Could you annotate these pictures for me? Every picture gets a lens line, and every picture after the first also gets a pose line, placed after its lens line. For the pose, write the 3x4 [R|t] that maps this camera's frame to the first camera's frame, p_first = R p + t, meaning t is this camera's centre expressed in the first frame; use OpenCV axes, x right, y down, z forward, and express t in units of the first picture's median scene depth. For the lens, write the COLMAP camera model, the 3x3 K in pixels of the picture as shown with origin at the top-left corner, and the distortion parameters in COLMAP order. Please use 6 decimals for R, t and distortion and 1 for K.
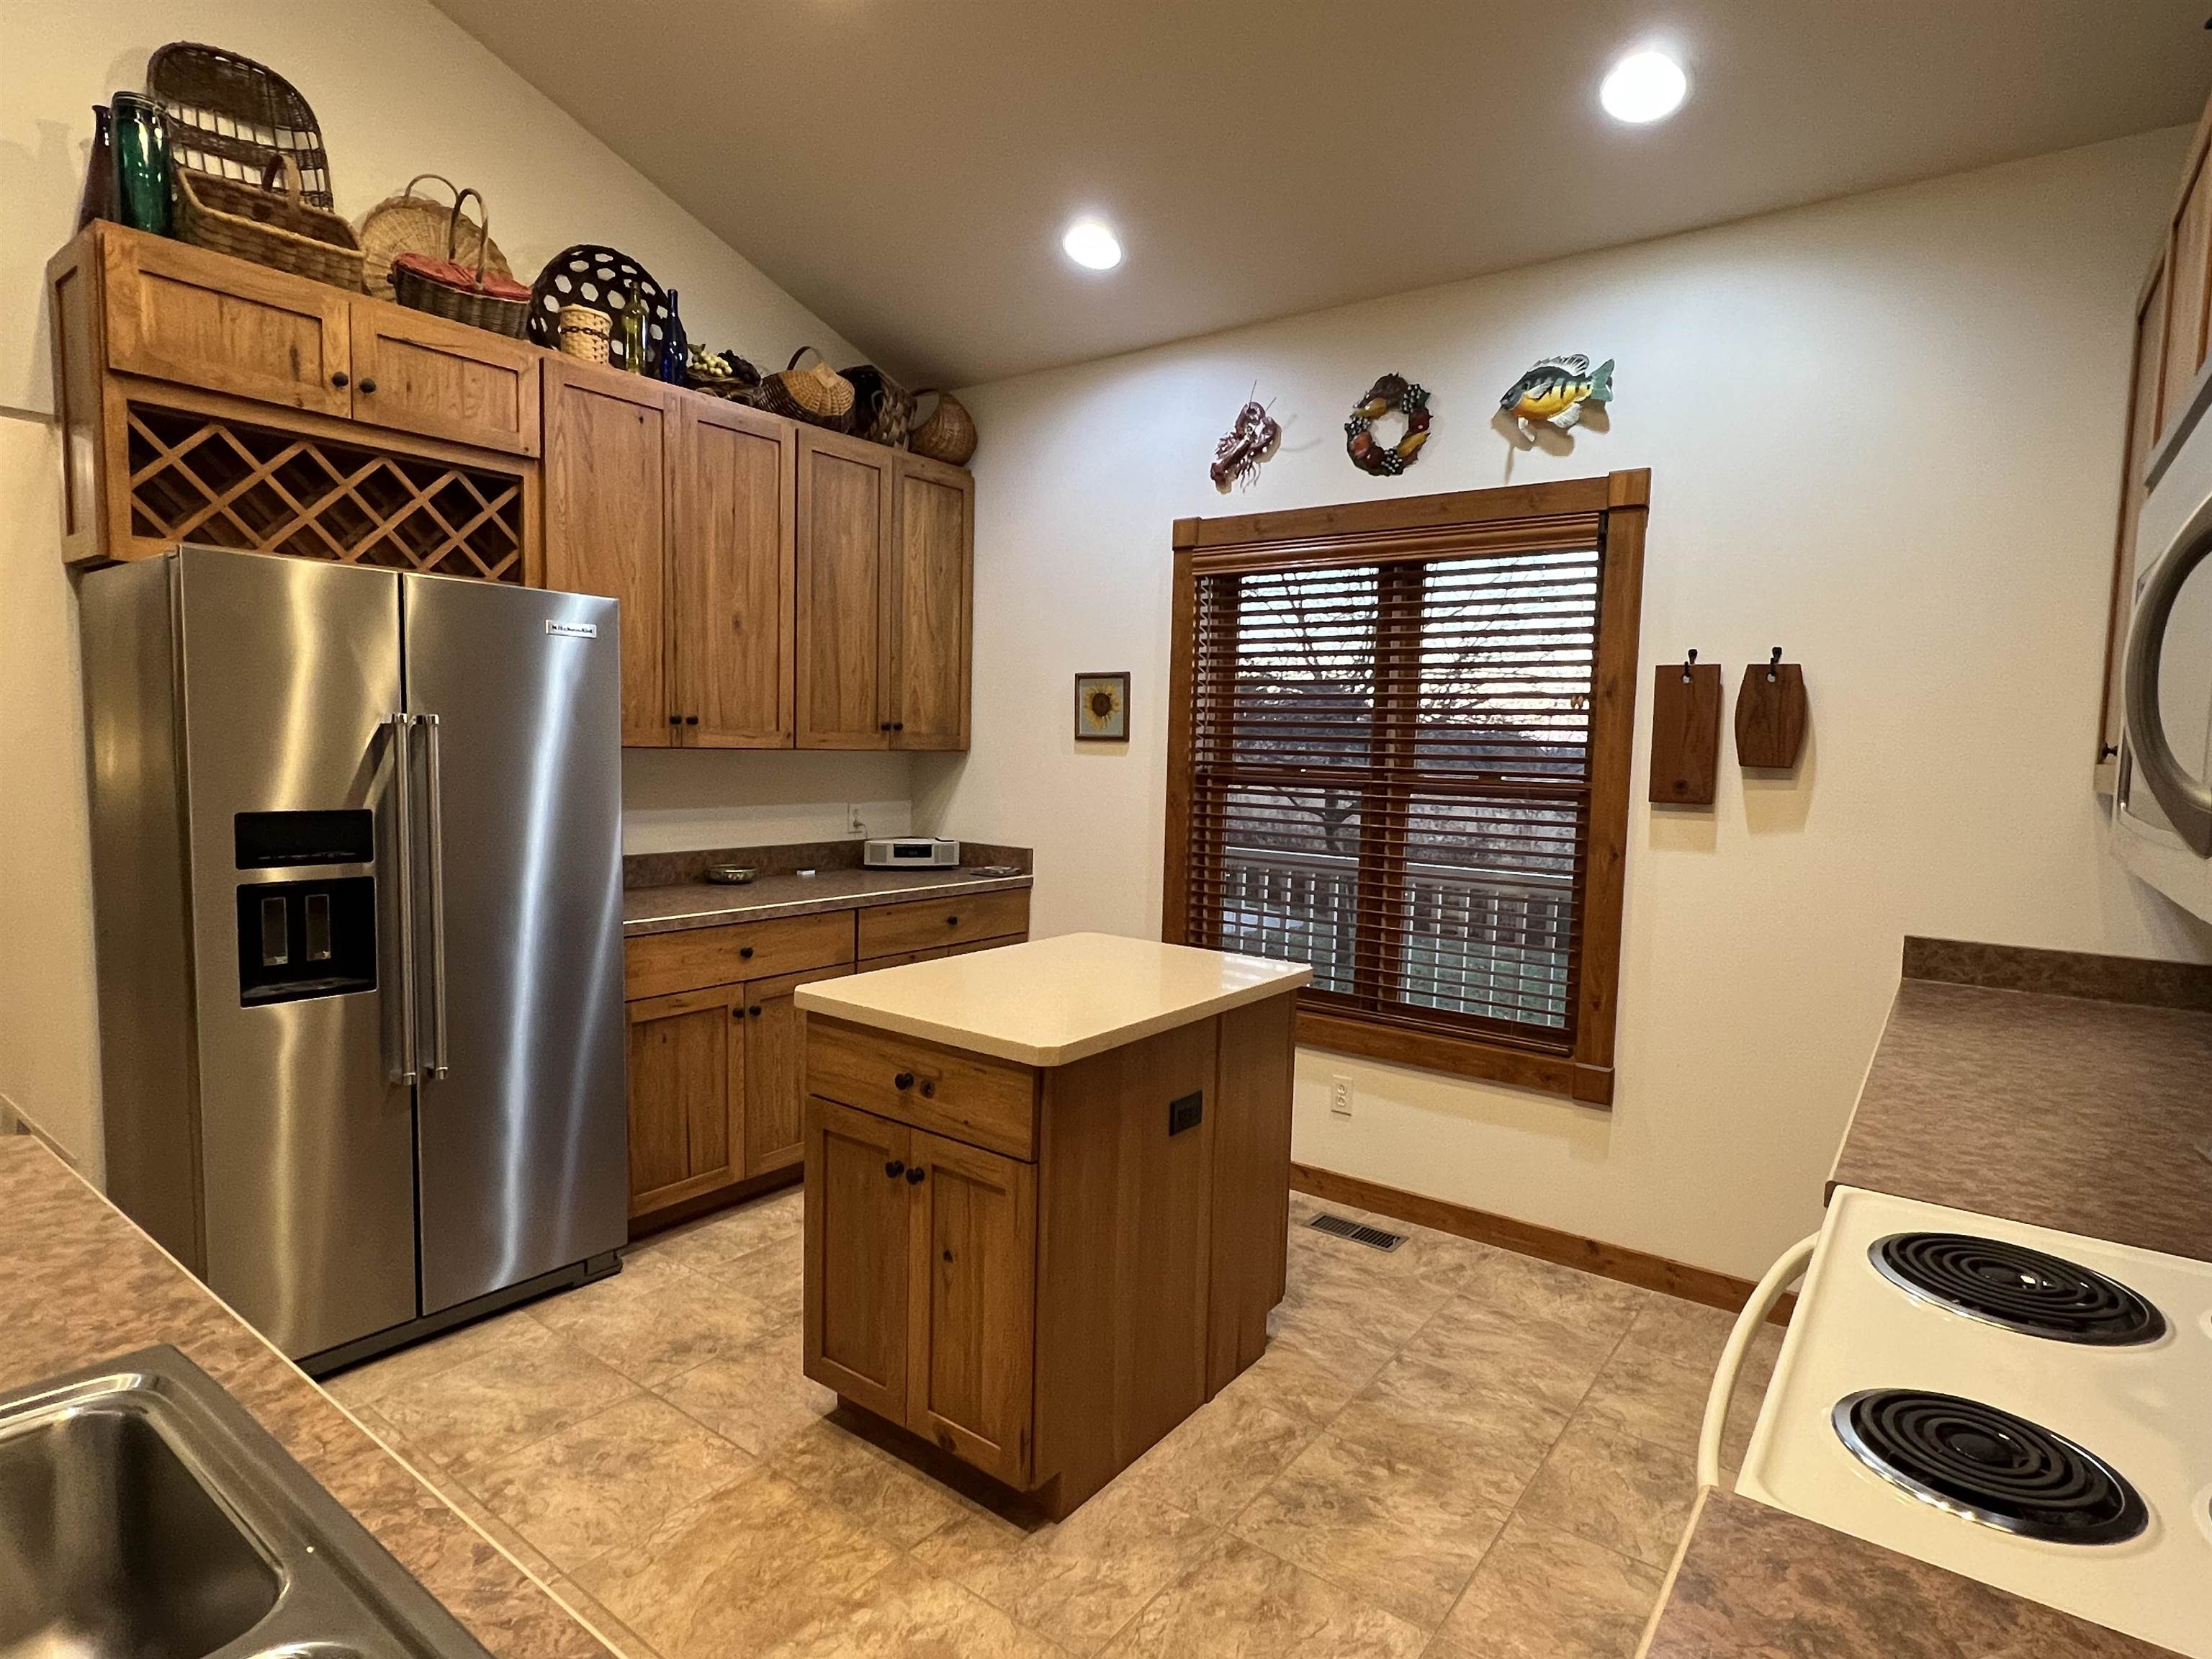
lens RADIAL K [[1170.7, 0, 1103.0], [0, 1170.7, 836.5], [0, 0, 1]] dist [-0.000294, -0.000560]
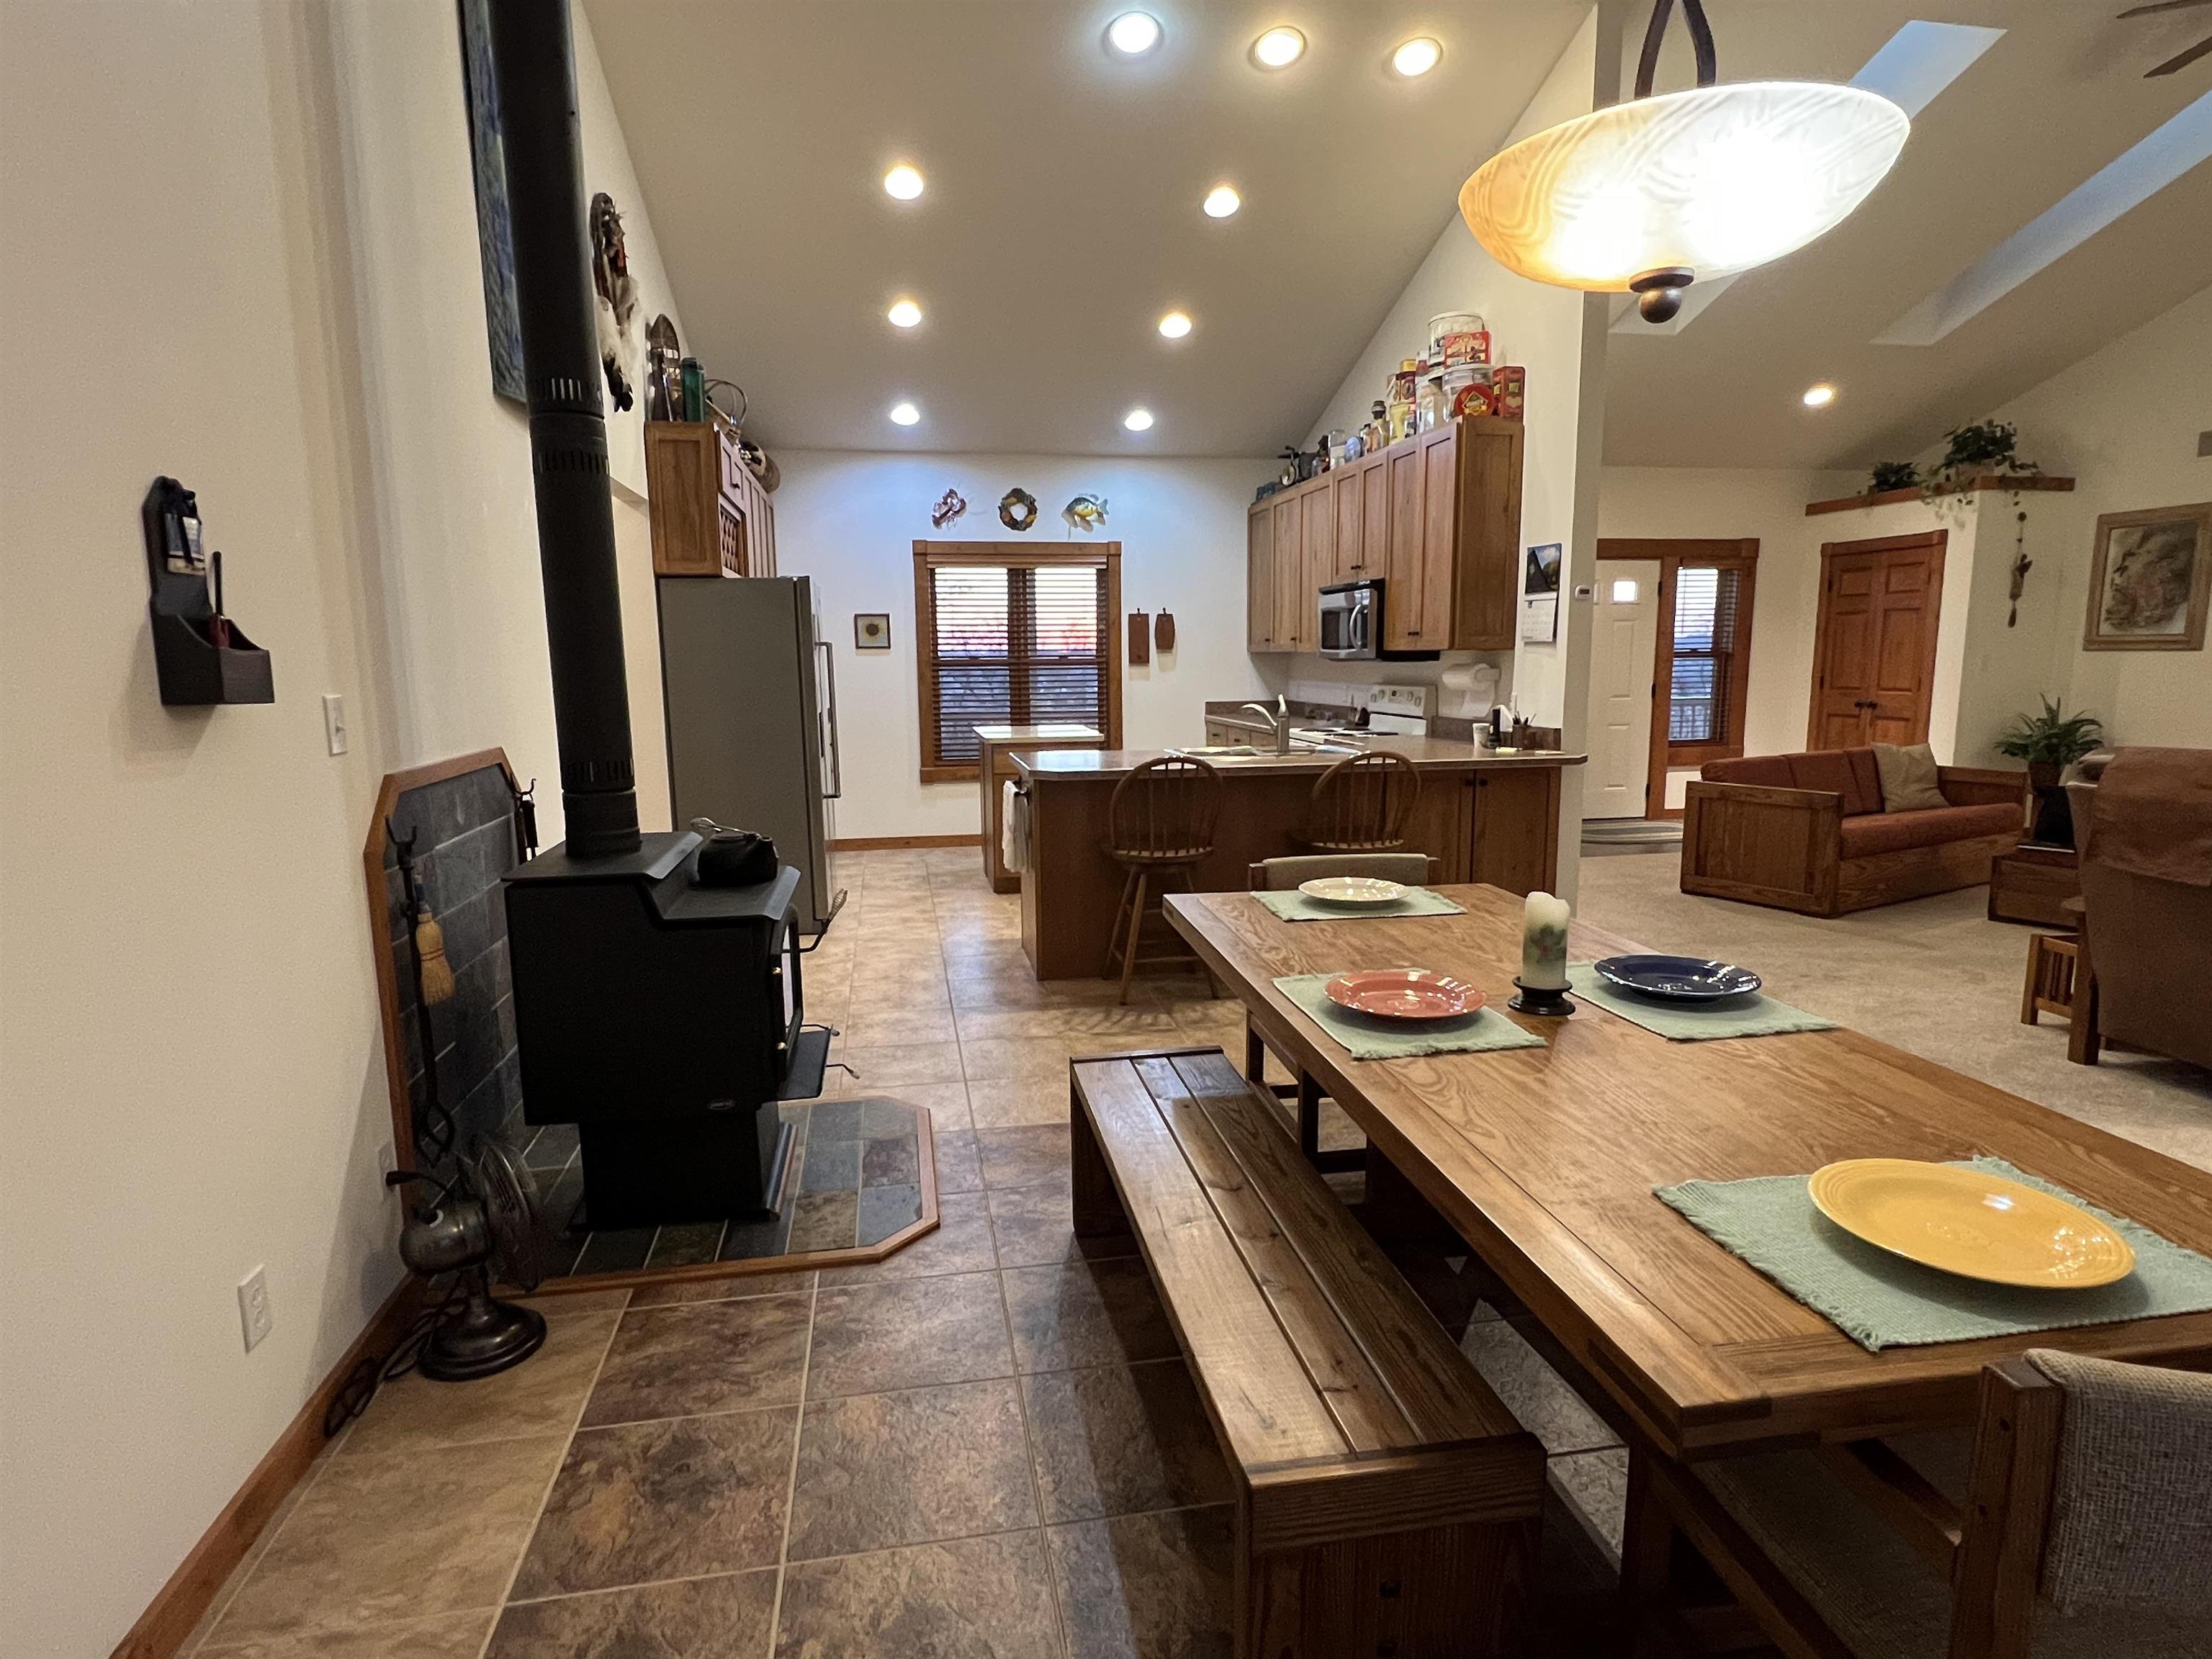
lens RADIAL K [[1170.7, 0, 1103.7], [0, 1170.7, 839.0], [0, 0, 1]] dist [-0.000294, -0.000560]
pose [[0.678959, -0.146420, 0.719428, -1.542069], [0.088420, 0.989086, 0.117855, 0.047322], [-0.728832, -0.016406, 0.684496, -0.812529]]
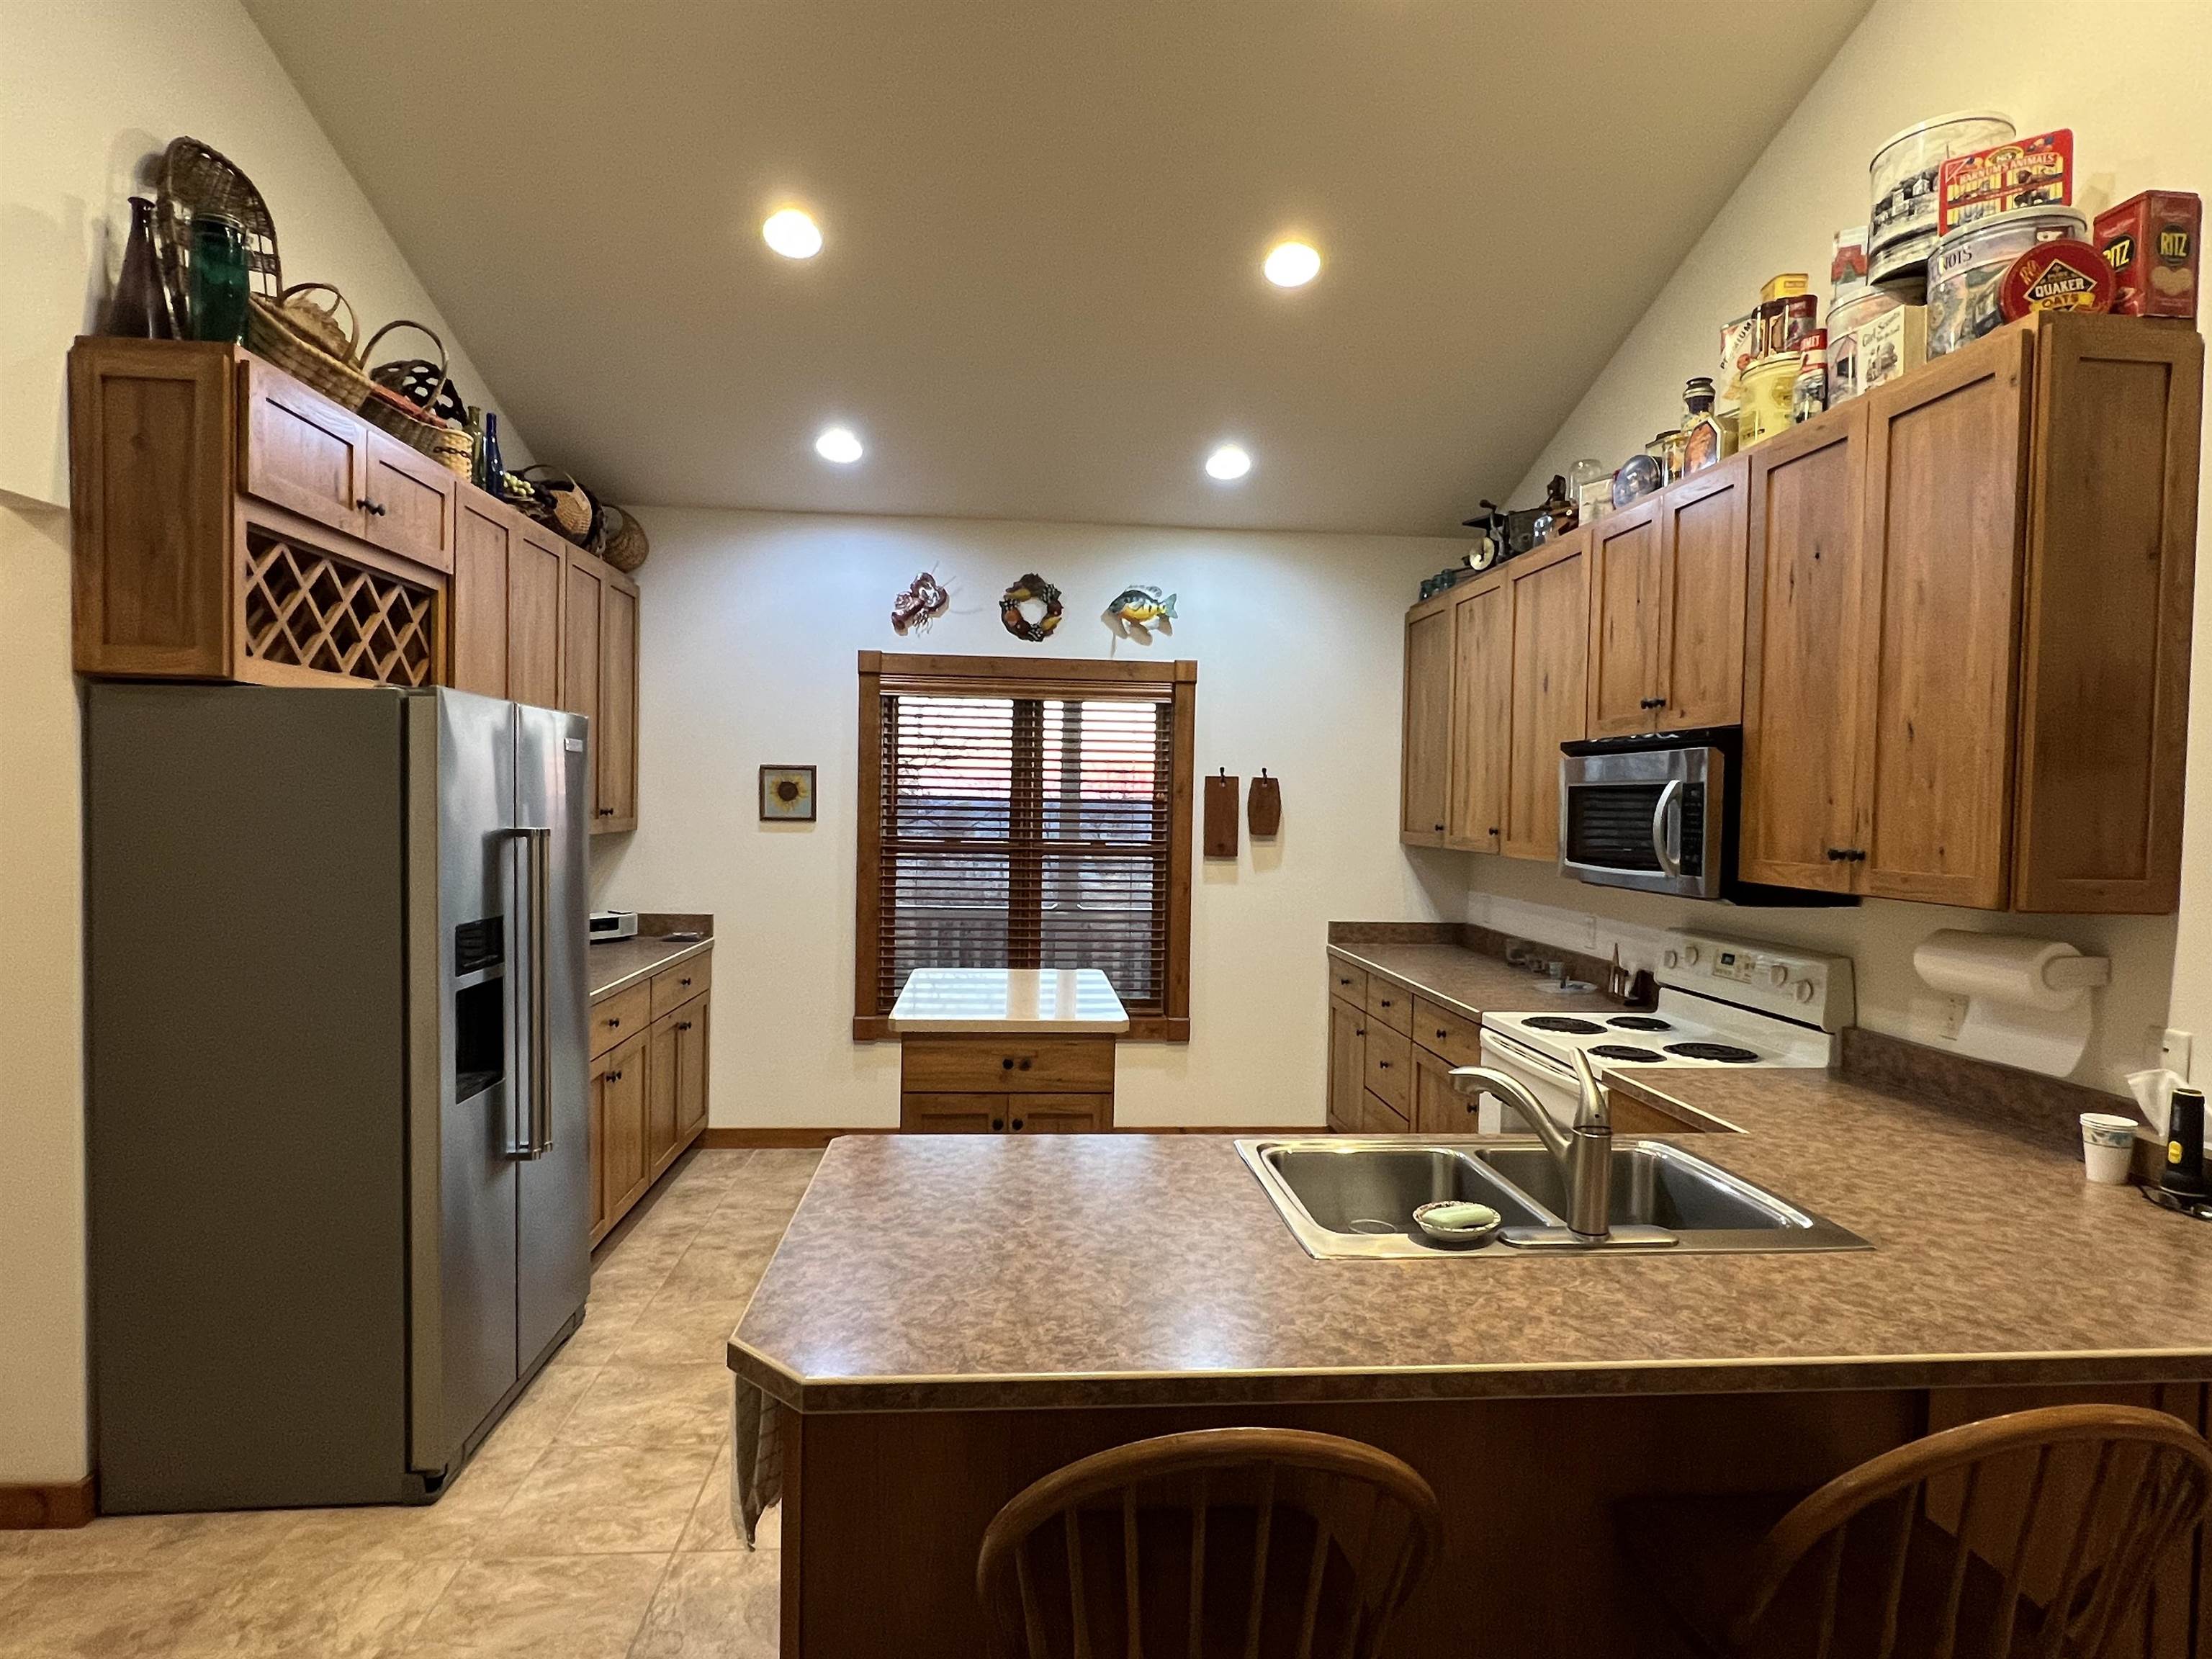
lens RADIAL K [[1170.7, 0, 1101.1], [0, 1170.7, 833.2], [0, 0, 1]] dist [-0.000294, -0.000560]
pose [[0.748743, -0.028860, 0.662231, -0.724383], [0.054138, 0.998377, -0.017701, -0.038509], [-0.660646, 0.049105, 0.749090, -0.161129]]
